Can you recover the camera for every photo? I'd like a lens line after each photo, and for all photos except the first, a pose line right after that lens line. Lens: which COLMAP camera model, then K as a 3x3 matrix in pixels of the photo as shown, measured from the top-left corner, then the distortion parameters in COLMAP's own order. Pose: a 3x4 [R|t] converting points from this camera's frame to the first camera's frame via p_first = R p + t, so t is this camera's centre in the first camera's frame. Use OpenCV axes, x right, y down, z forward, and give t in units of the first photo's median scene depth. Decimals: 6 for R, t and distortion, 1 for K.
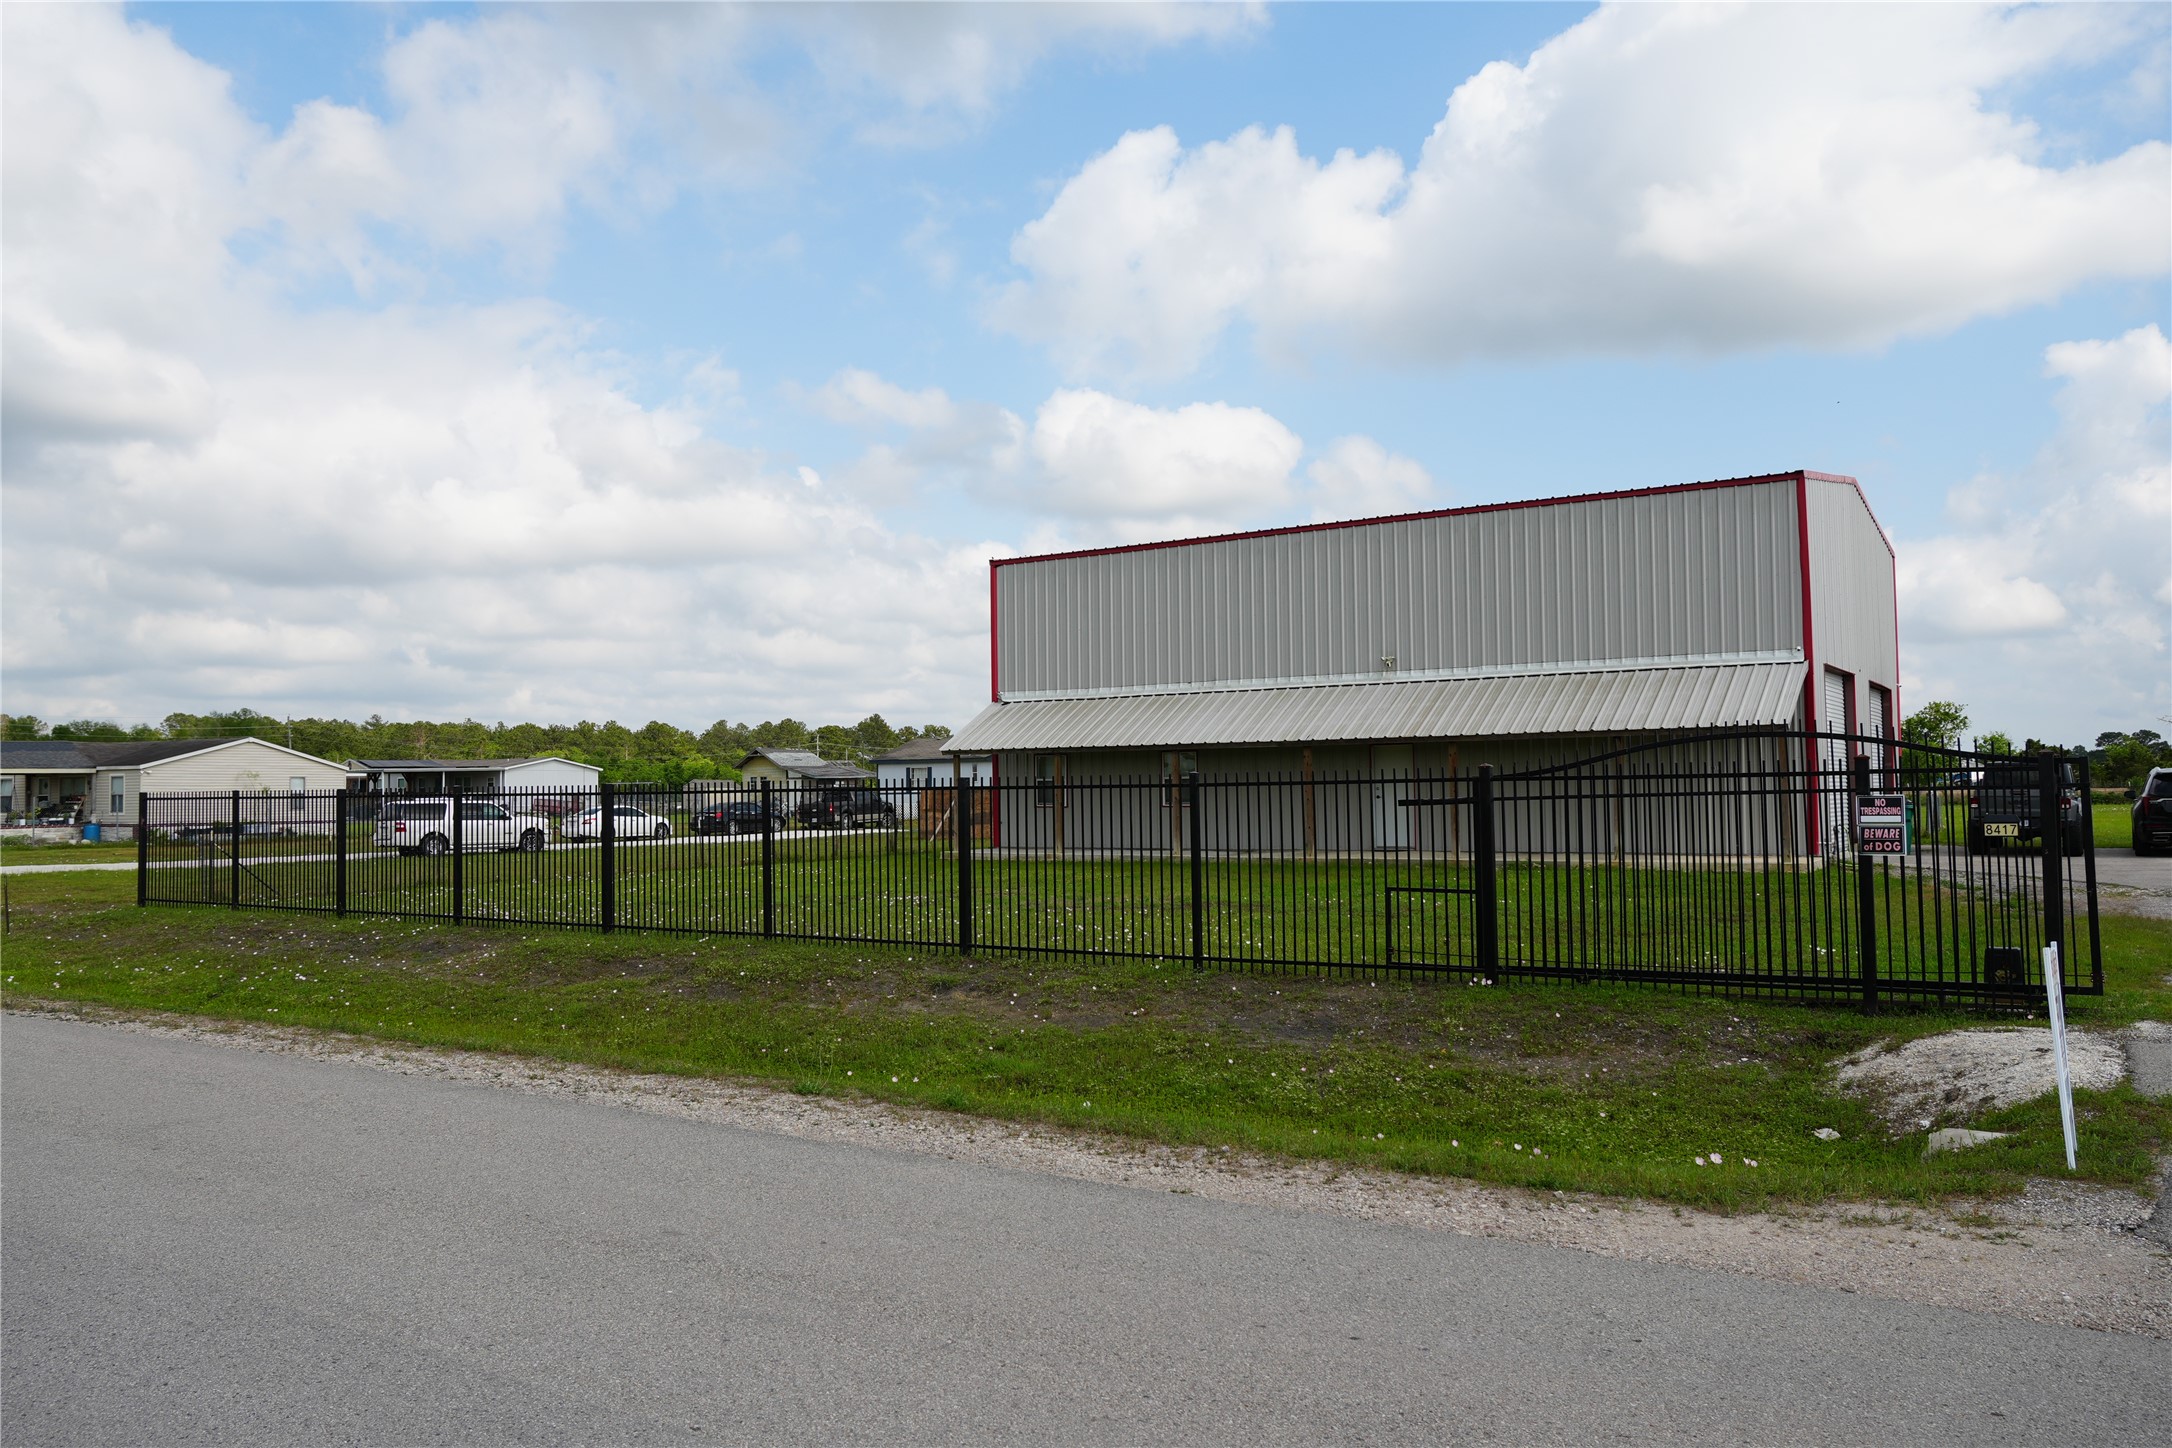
lens RADIAL K [[1601.1, 0, 1084.2], [0, 1601.1, 713.3], [0, 0, 1]] dist [-0.024214, 0.025637]
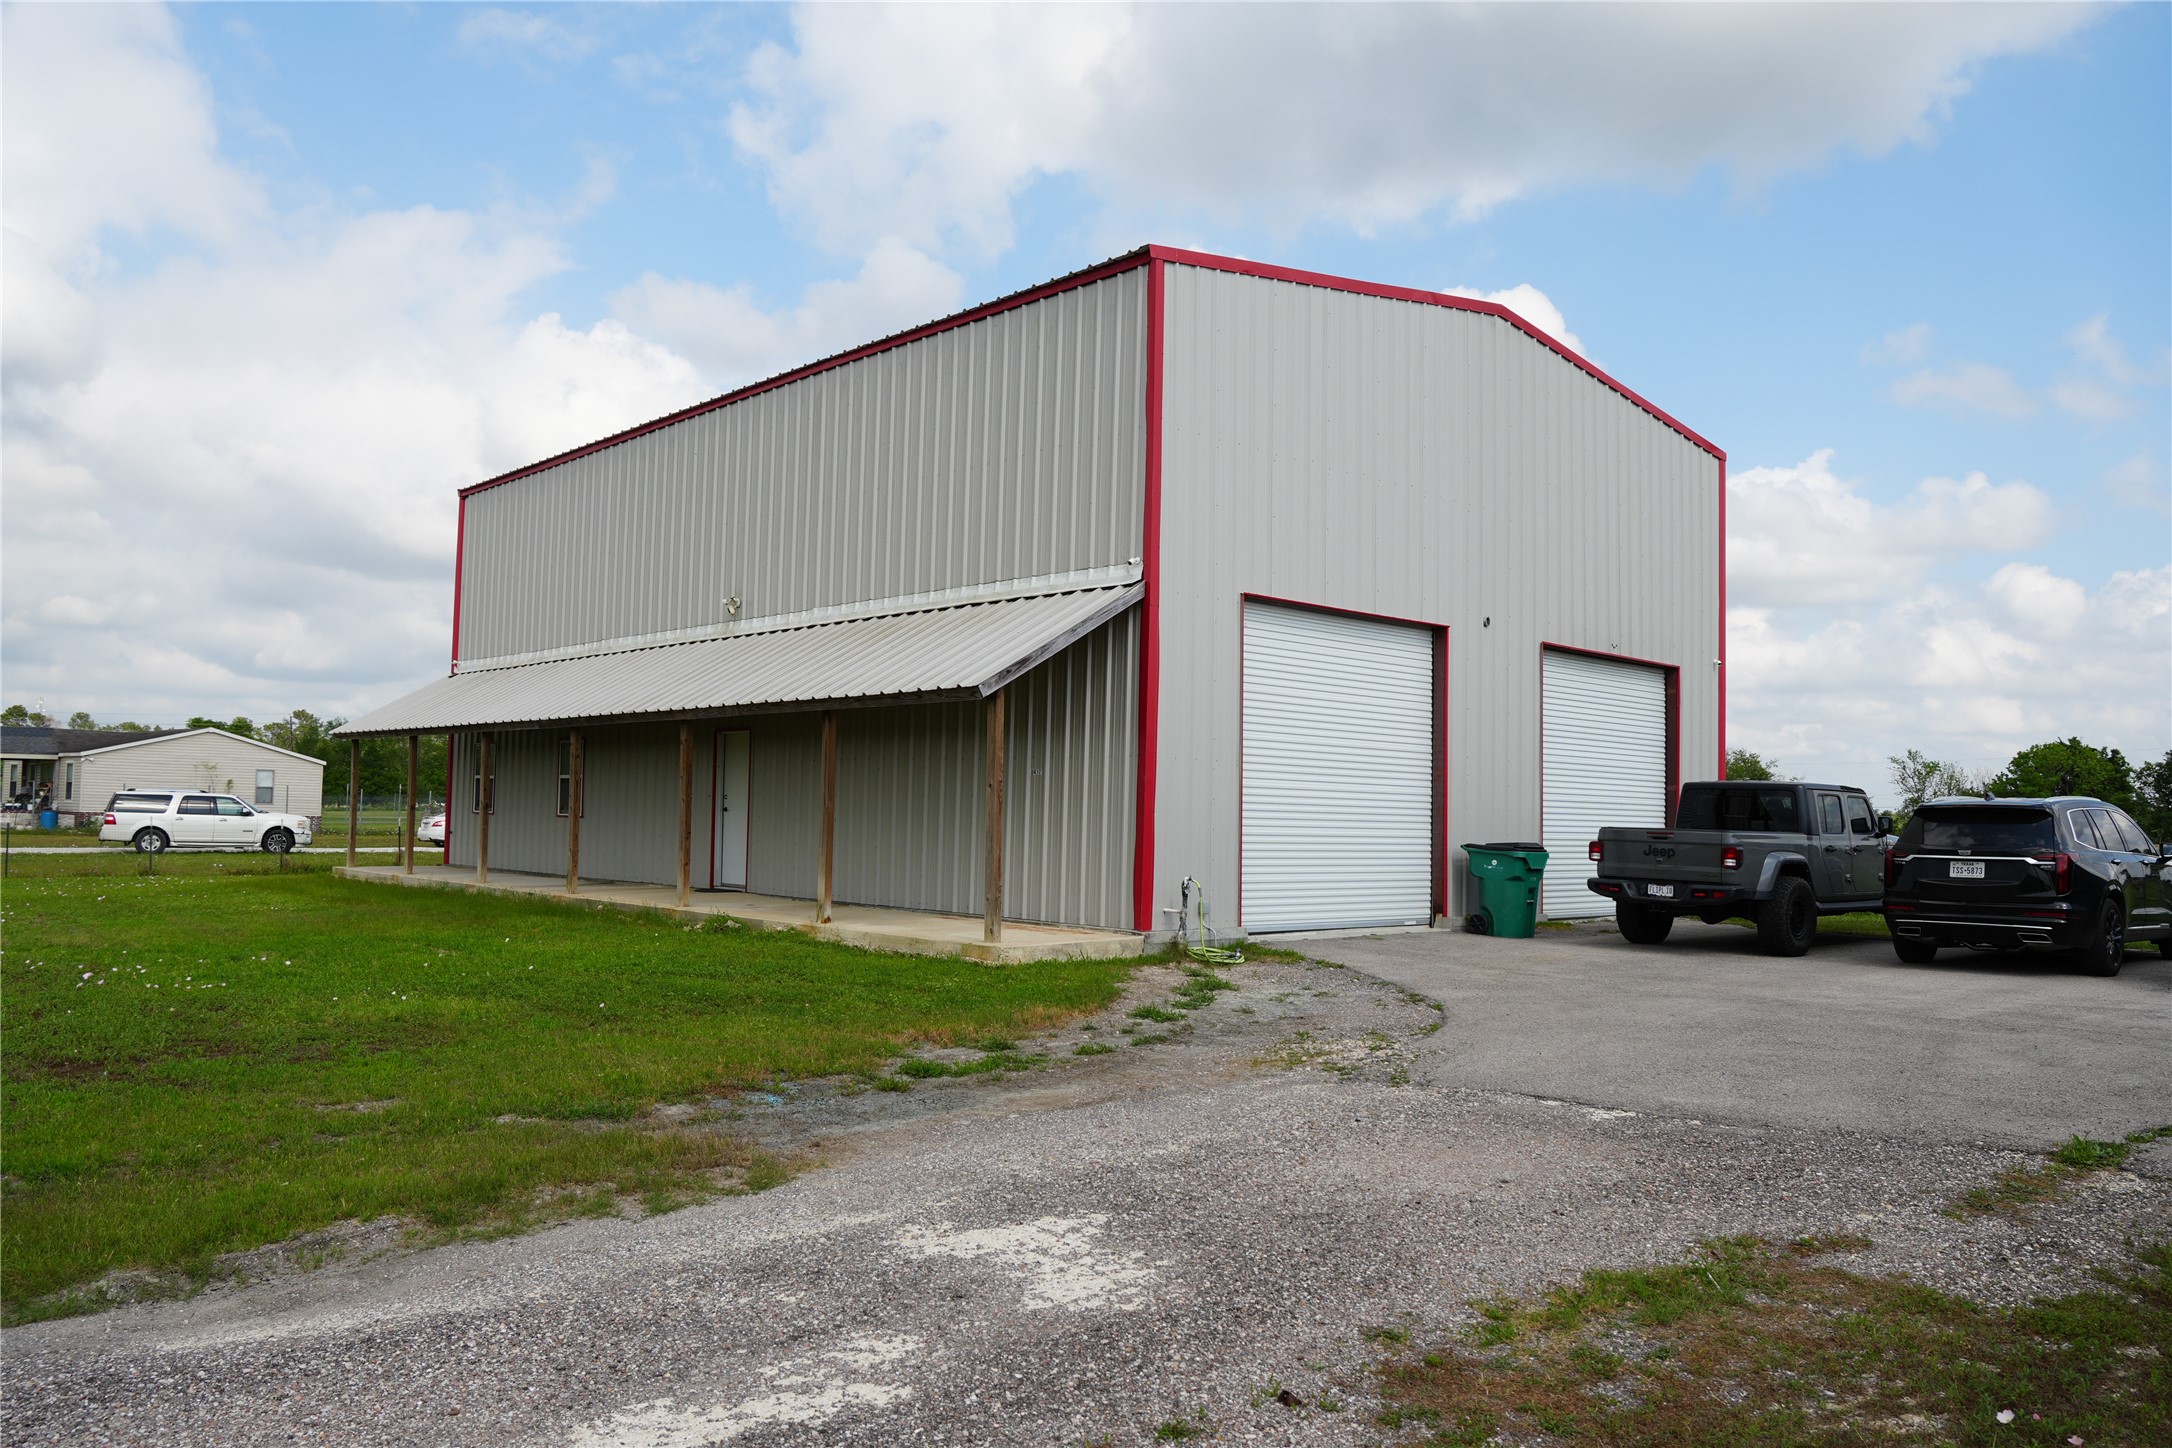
lens RADIAL K [[1600.9, 0, 1141.7], [0, 1600.9, 735.3], [0, 0, 1]] dist [-0.023894, 0.008189]
pose [[0.973429, 0.020162, -0.228100, 0.524365], [-0.020680, 0.999786, 0.000119, 0.018527], [0.228054, 0.004601, 0.973638, 0.411476]]
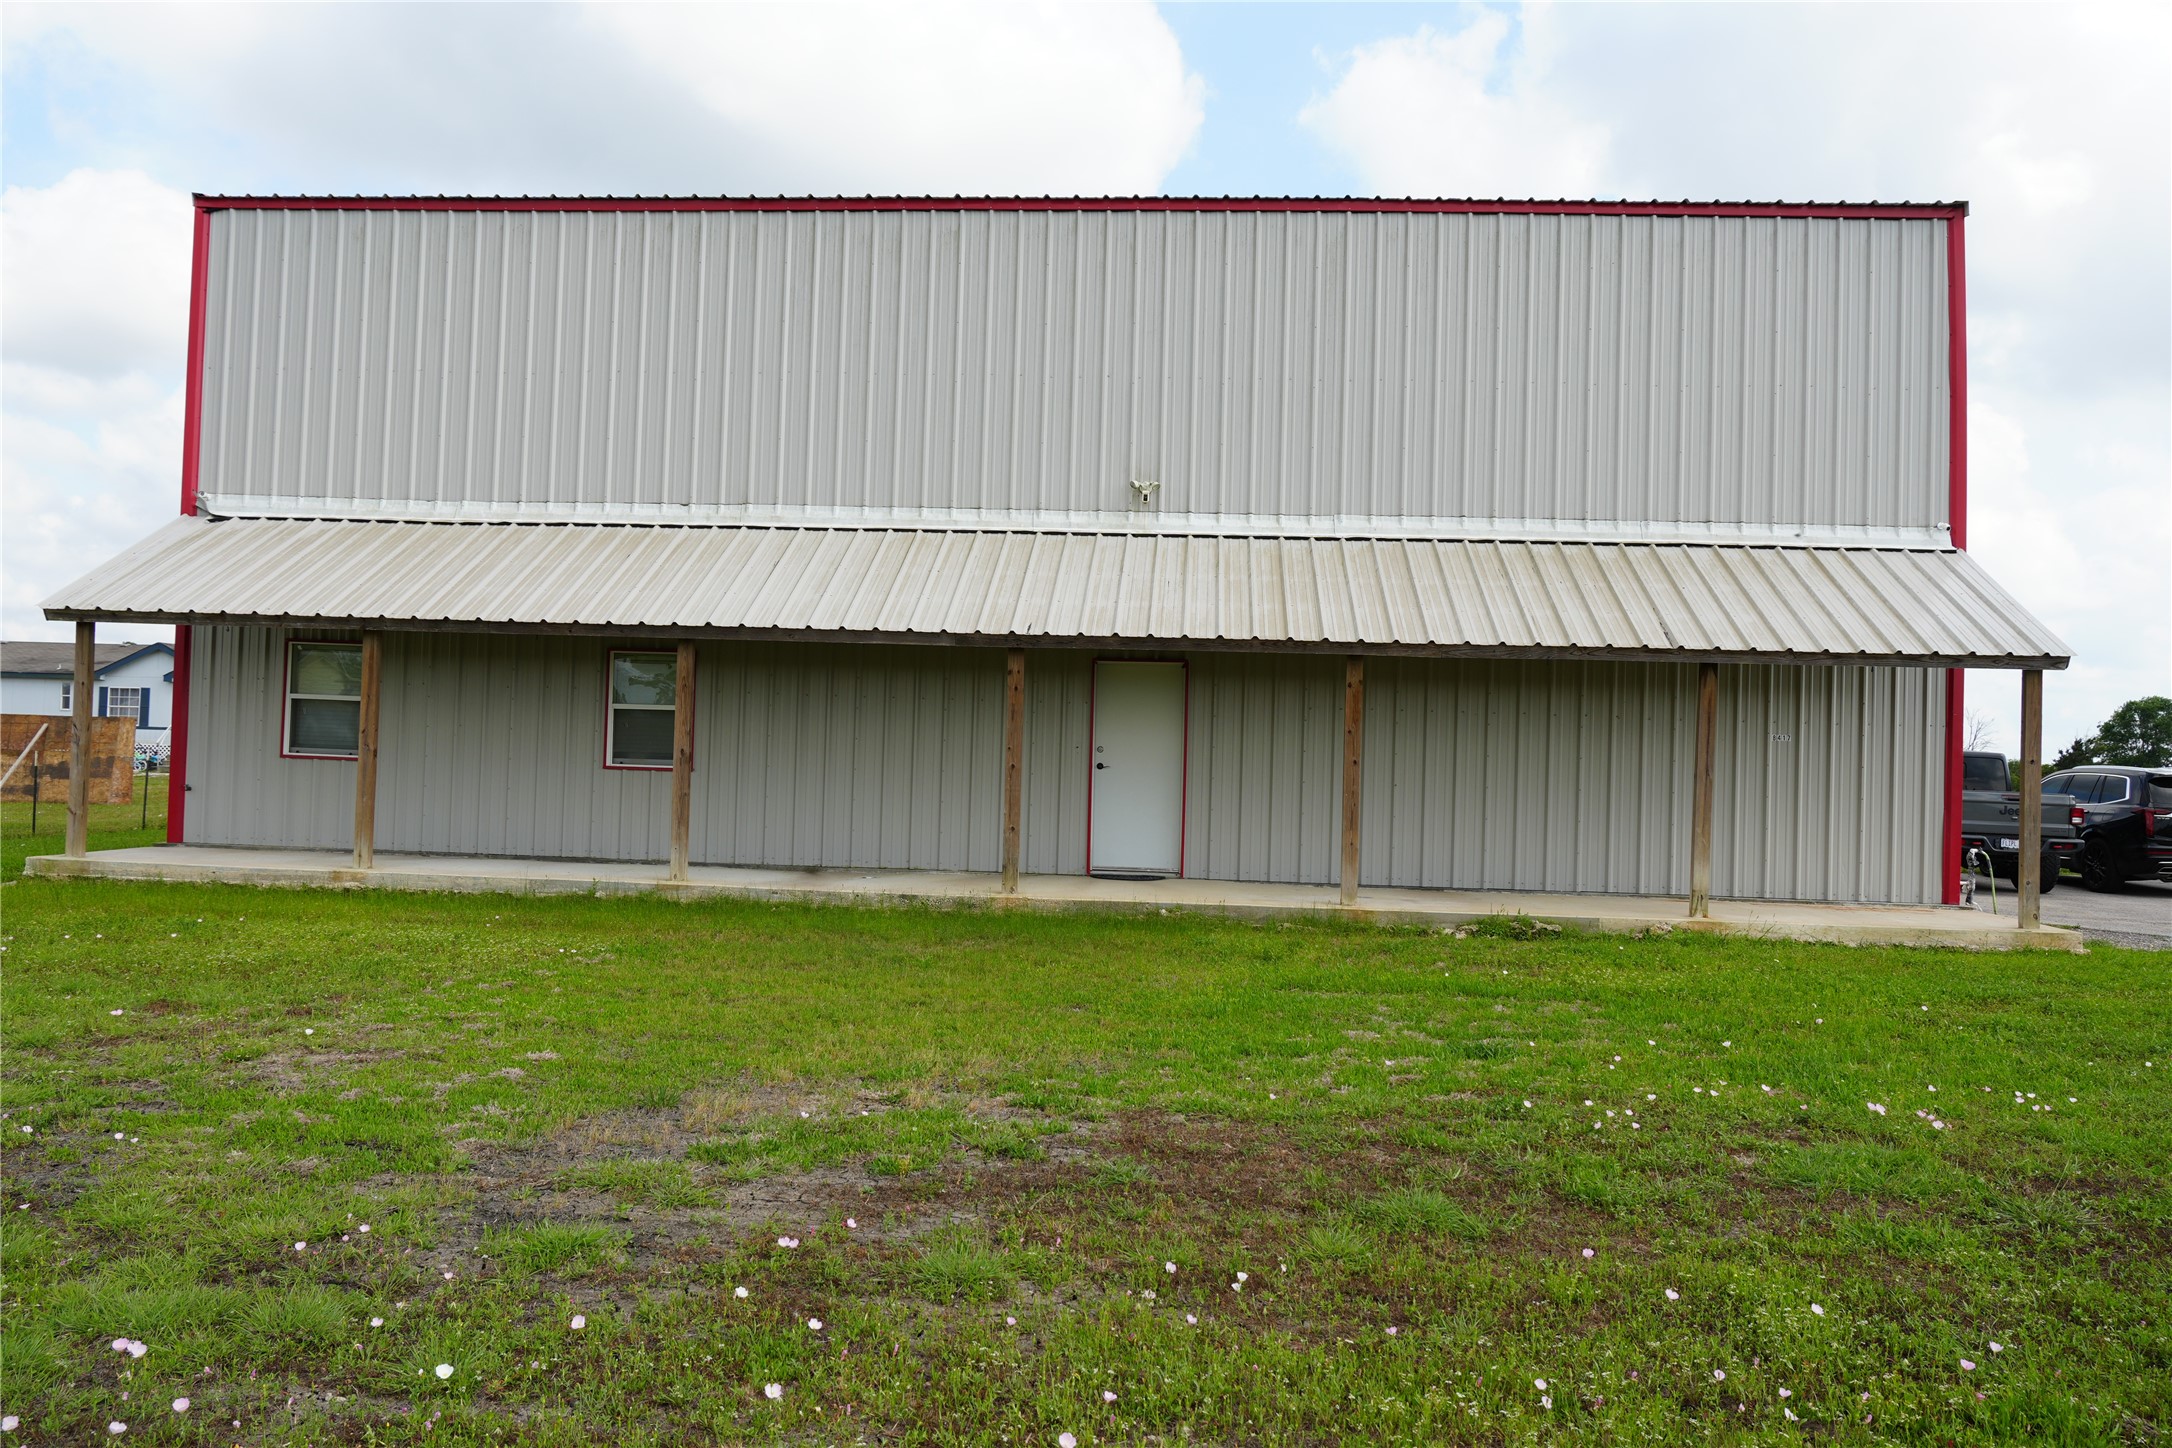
lens RADIAL K [[1601.1, 0, 1084.2], [0, 1601.1, 713.3], [0, 0, 1]] dist [-0.024214, 0.025637]
pose [[0.872932, 0.052309, 0.485030, -0.061089], [-0.063811, 0.997936, 0.007218, 0.034345], [-0.483651, -0.037251, 0.874468, 0.601571]]
